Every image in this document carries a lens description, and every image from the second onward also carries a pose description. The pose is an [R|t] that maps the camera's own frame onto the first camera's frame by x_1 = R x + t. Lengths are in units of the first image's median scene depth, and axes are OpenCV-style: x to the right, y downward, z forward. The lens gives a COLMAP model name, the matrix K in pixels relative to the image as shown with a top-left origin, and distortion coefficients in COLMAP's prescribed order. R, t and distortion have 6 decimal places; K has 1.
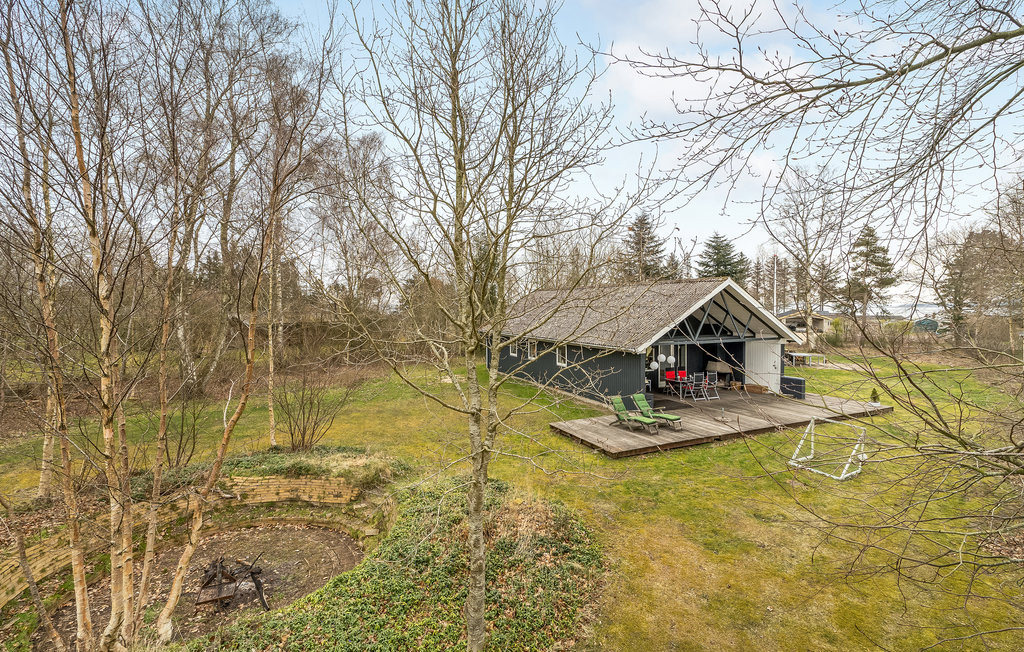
lens RADIAL K [[473.6, 0, 507.2], [0, 473.6, 330.0], [0, 0, 1]] dist [-0.037375, 0.008688]
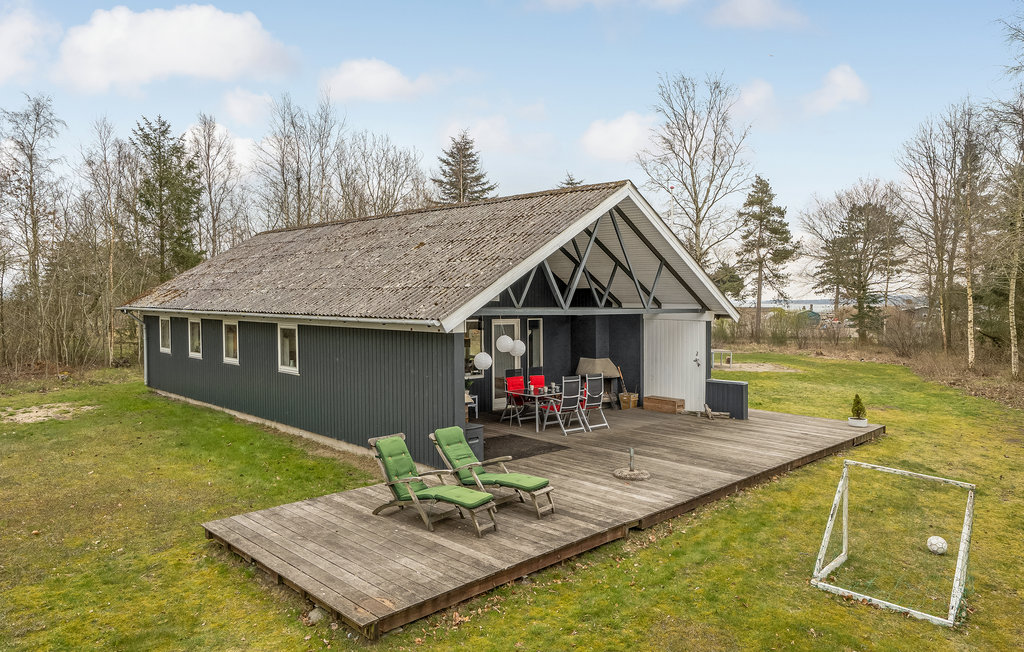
lens RADIAL K [[678.9, 0, 510.4], [0, 678.9, 323.3], [0, 0, 1]] dist [-0.006452, 0.002243]
pose [[0.941027, -0.004105, 0.338306, 0.103552], [0.009238, 0.999865, -0.013566, 0.042735], [-0.338204, 0.015891, 0.940939, 0.339279]]
